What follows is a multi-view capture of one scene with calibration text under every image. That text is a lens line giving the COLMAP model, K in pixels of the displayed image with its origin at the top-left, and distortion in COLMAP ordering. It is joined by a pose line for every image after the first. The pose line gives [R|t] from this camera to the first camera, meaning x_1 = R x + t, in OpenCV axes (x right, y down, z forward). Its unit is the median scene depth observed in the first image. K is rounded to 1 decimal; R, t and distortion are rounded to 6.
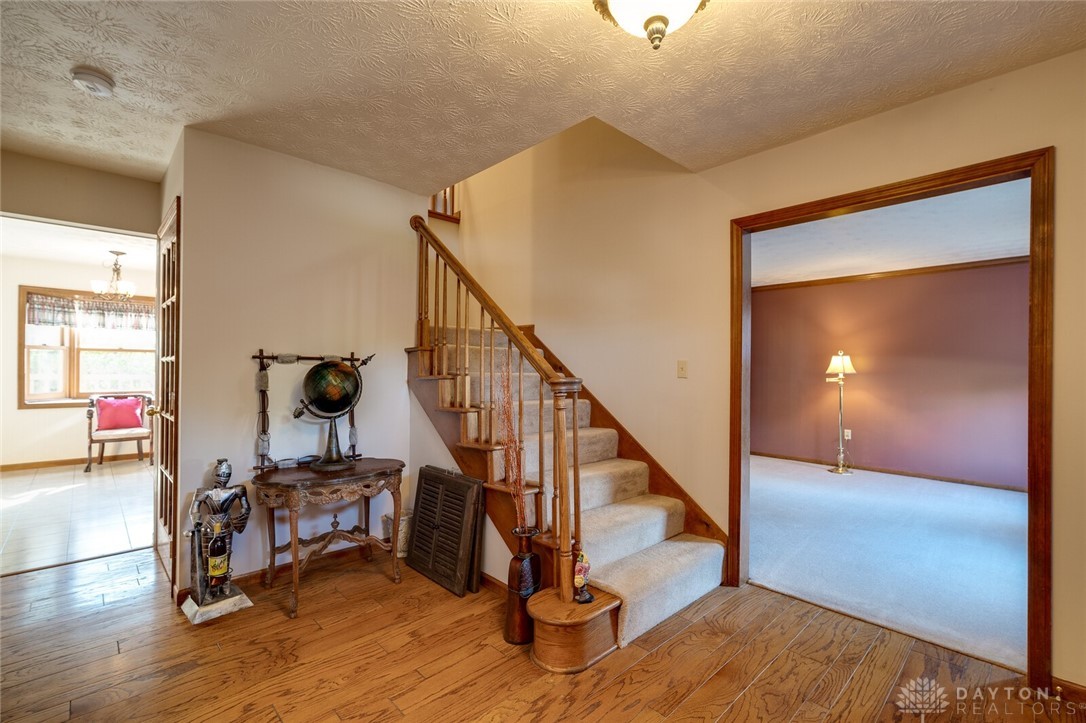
lens RADIAL K [[470.3, 0, 545.6], [0, 470.3, 367.9], [0, 0, 1]] dist [0.003113, 0.000168]
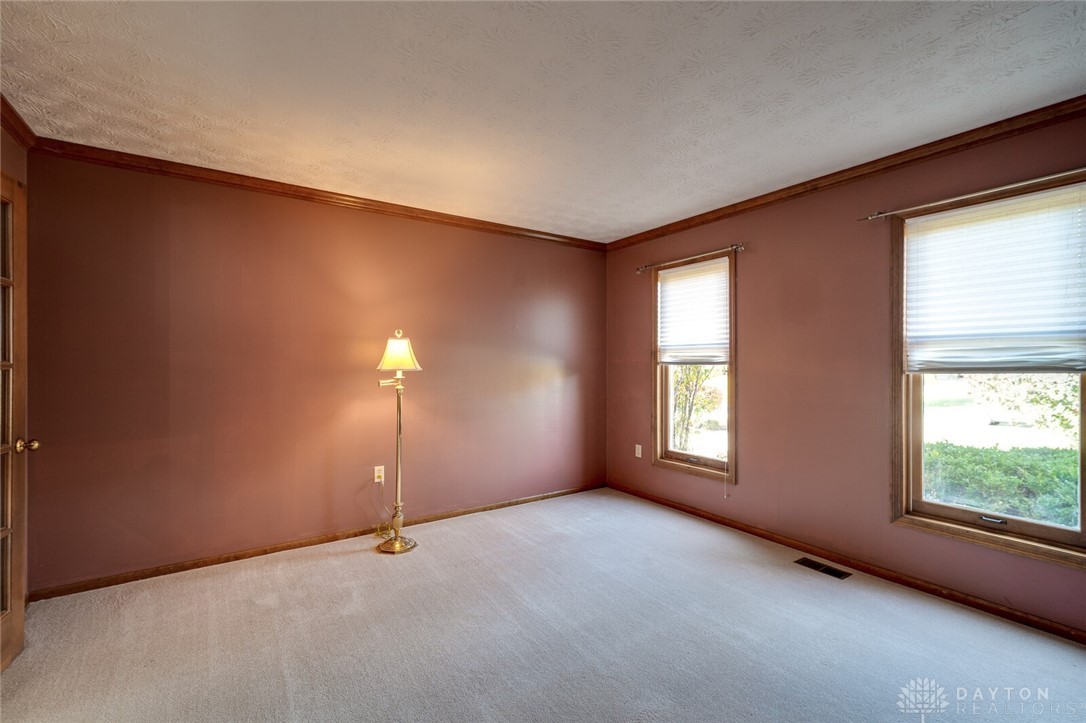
lens RADIAL K [[470.3, 0, 546.1], [0, 470.3, 362.4], [0, 0, 1]] dist [0.003113, 0.000168]
pose [[0.160747, -0.010542, 0.986939, 0.108222], [-0.006945, 0.999906, 0.011812, -0.005475], [-0.986971, -0.008753, 0.160658, 0.740471]]
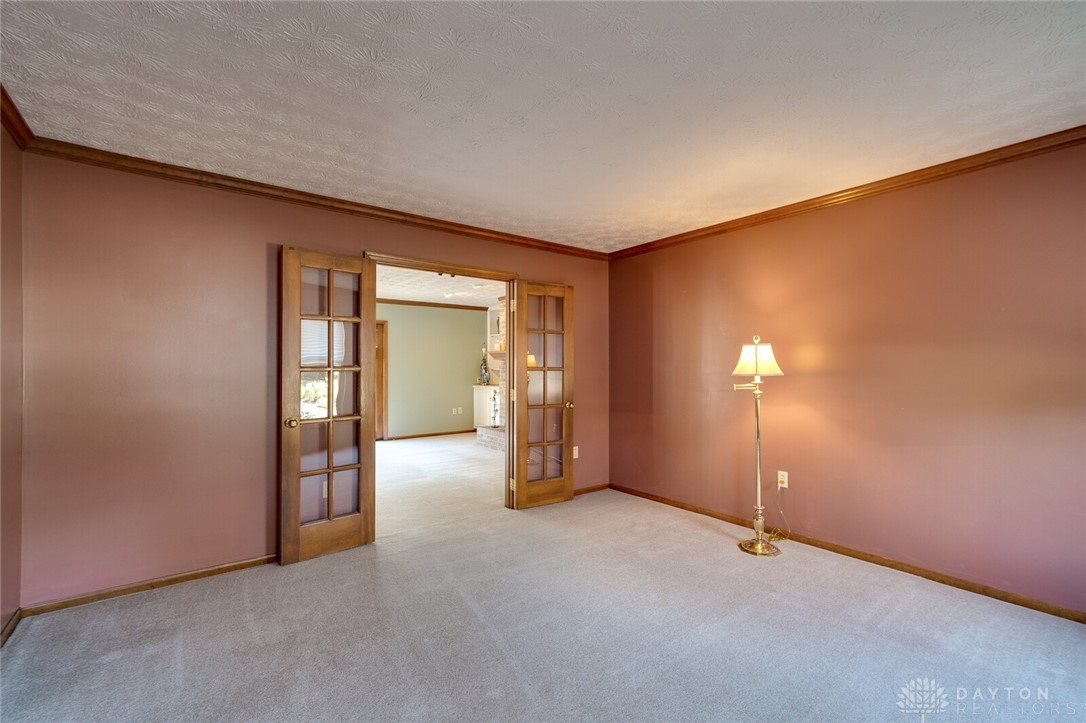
lens RADIAL K [[470.3, 0, 542.2], [0, 470.3, 361.5], [0, 0, 1]] dist [0.003113, 0.000168]
pose [[0.994034, -0.011312, -0.108479, 0.432365], [0.010950, 0.999932, -0.003929, -0.005653], [0.108516, 0.002718, 0.994091, 0.410255]]
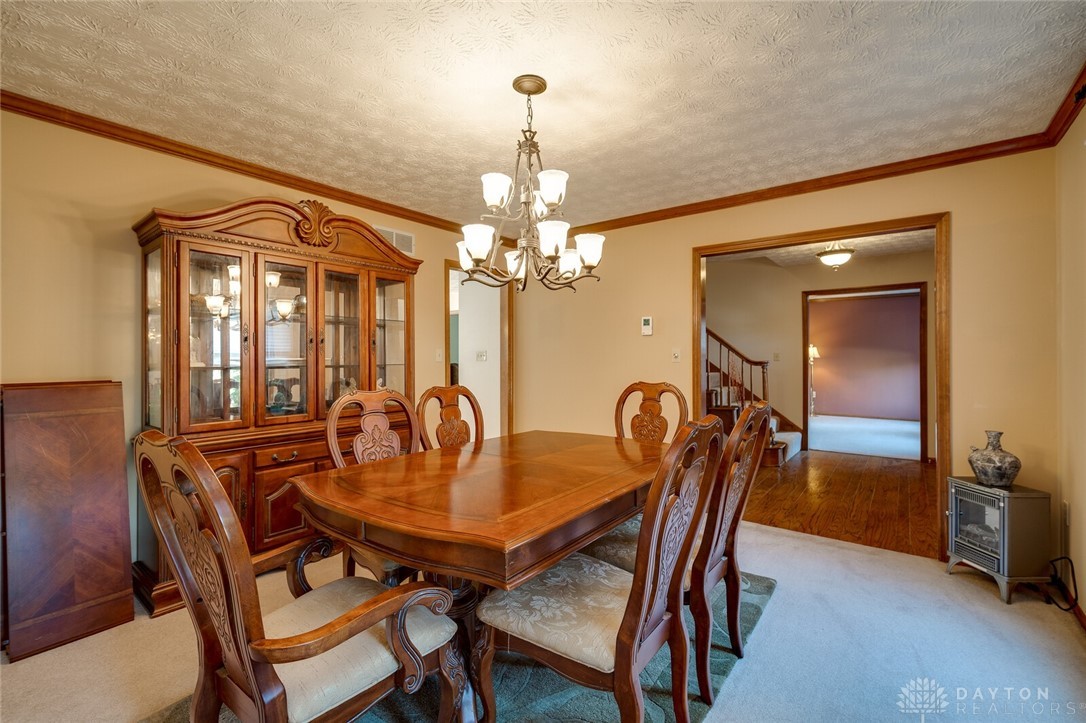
lens RADIAL K [[470.3, 0, 554.3], [0, 470.3, 357.7], [0, 0, 1]] dist [0.003113, 0.000168]
pose [[0.985584, -0.010720, 0.168845, -0.554151], [0.010029, 0.999937, 0.004944, -0.005853], [-0.168887, -0.003179, 0.985630, -0.488708]]
